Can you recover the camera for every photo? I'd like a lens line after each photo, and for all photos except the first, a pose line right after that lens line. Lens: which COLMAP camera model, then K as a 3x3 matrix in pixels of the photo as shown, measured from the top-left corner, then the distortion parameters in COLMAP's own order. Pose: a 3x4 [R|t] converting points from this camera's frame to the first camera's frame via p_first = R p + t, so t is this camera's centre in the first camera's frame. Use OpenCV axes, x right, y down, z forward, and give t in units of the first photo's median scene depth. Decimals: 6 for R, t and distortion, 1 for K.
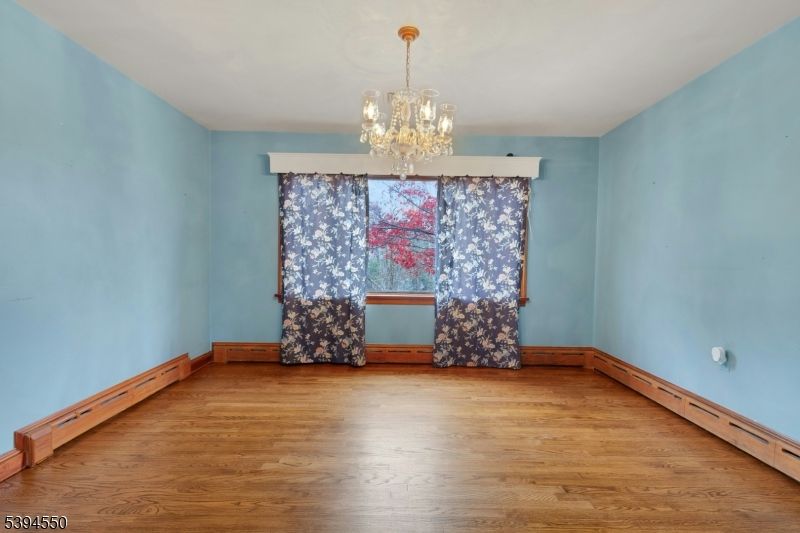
lens RADIAL K [[369.9, 0, 398.9], [0, 369.9, 268.7], [0, 0, 1]] dist [-0.003148, 0.000420]
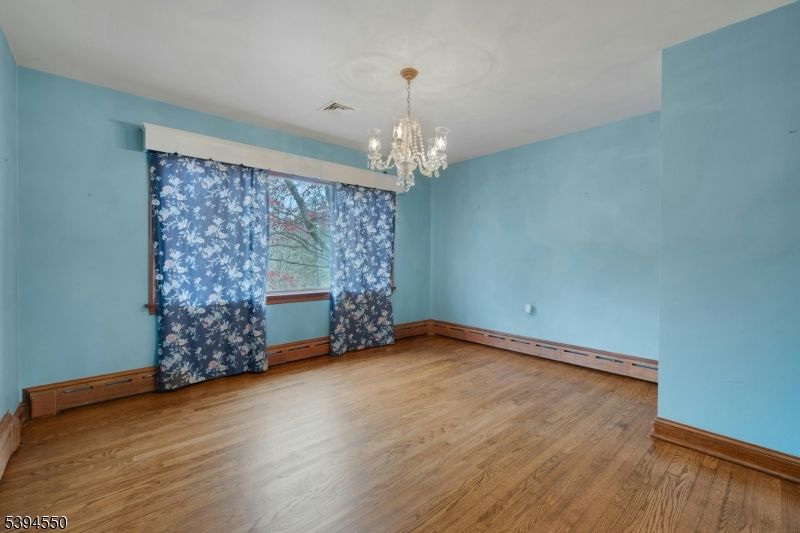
lens RADIAL K [[351.9, 0, 399.3], [0, 351.9, 260.7], [0, 0, 1]] dist [-0.002041, 0.000243]
pose [[0.739760, -0.018749, 0.672610, -0.450592], [0.027748, 0.999611, -0.002654, -0.006624], [-0.672299, 0.020627, 0.739993, 0.096440]]
